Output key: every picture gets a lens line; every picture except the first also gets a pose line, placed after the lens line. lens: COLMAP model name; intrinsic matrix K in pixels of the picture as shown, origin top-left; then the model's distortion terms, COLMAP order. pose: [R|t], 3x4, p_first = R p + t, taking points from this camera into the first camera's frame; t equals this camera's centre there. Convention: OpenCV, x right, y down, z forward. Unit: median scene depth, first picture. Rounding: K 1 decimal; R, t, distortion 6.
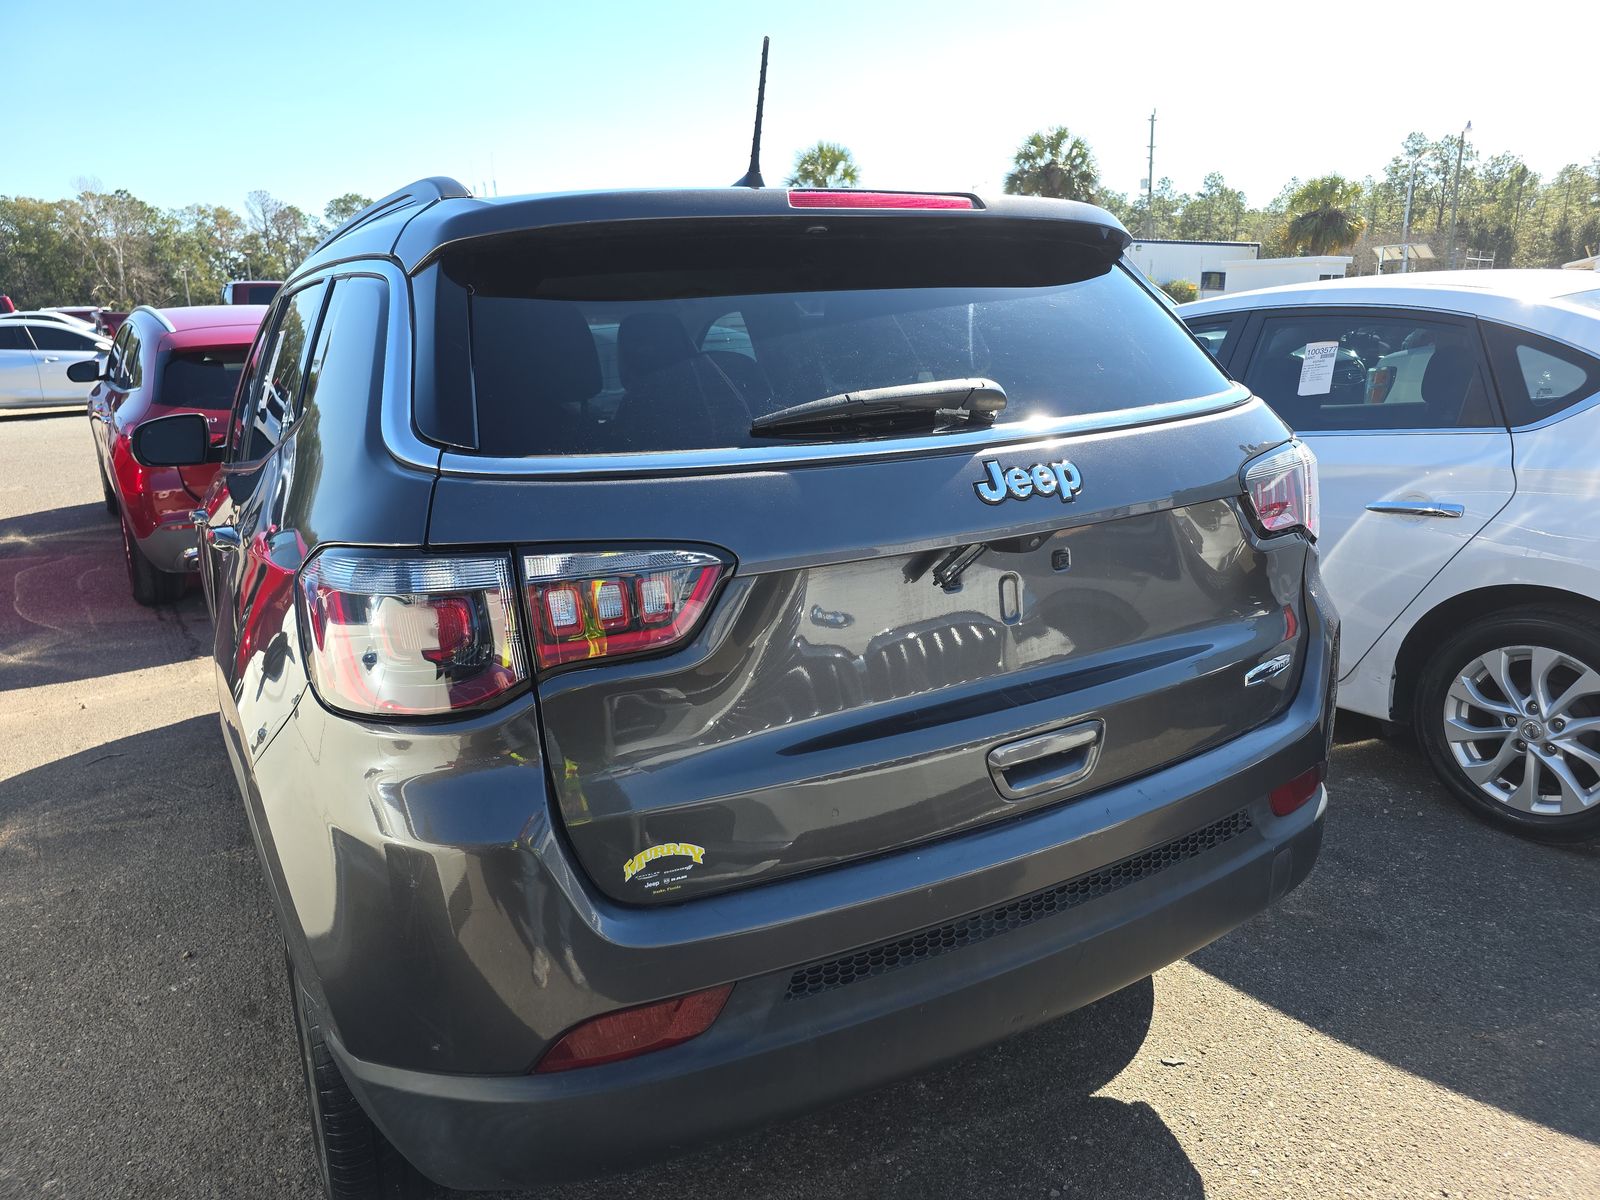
lens RADIAL K [[1084.9, 0, 813.3], [0, 1084.9, 609.3], [0, 0, 1]] dist [0.045784, -0.041784]
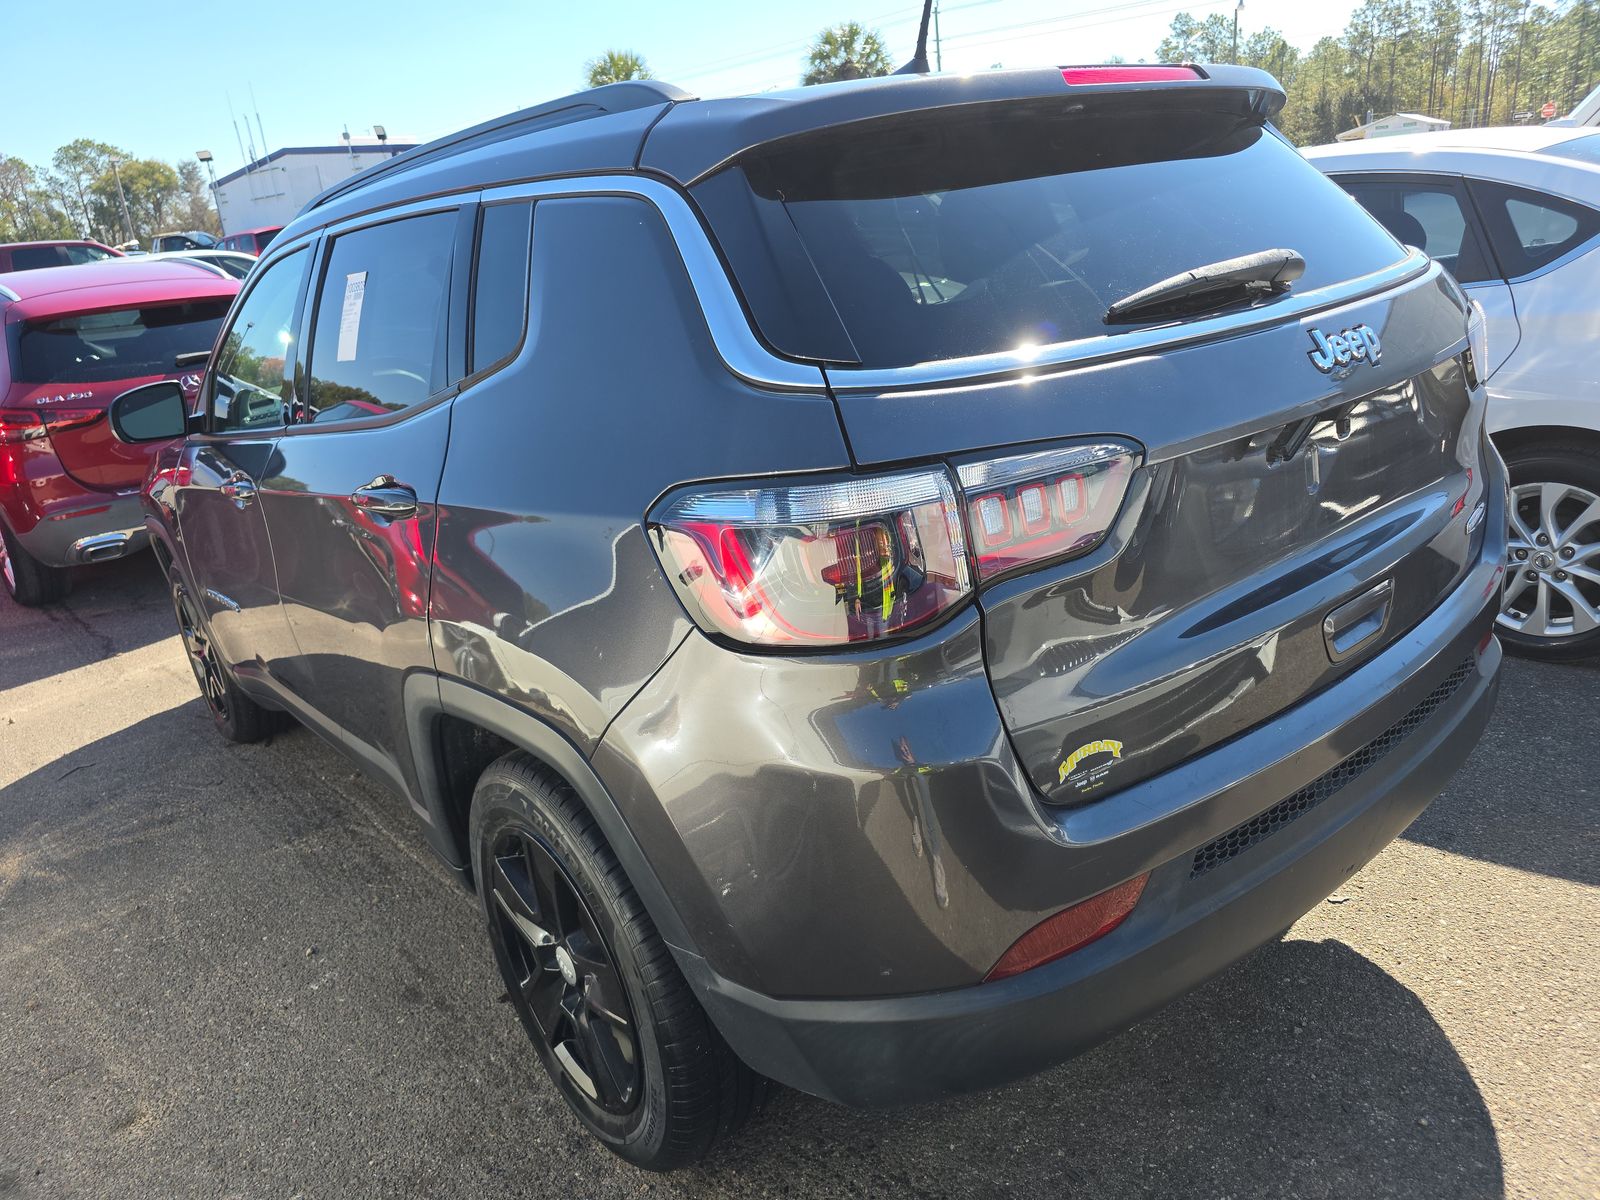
lens RADIAL K [[1084.9, 0, 797.1], [0, 1084.9, 612.4], [0, 0, 1]] dist [0.045784, -0.041784]
pose [[0.984952, -0.117662, 0.126594, -0.294144], [0.108238, 0.990986, 0.078933, -0.006138], [-0.134741, -0.064043, 0.988809, 0.031554]]
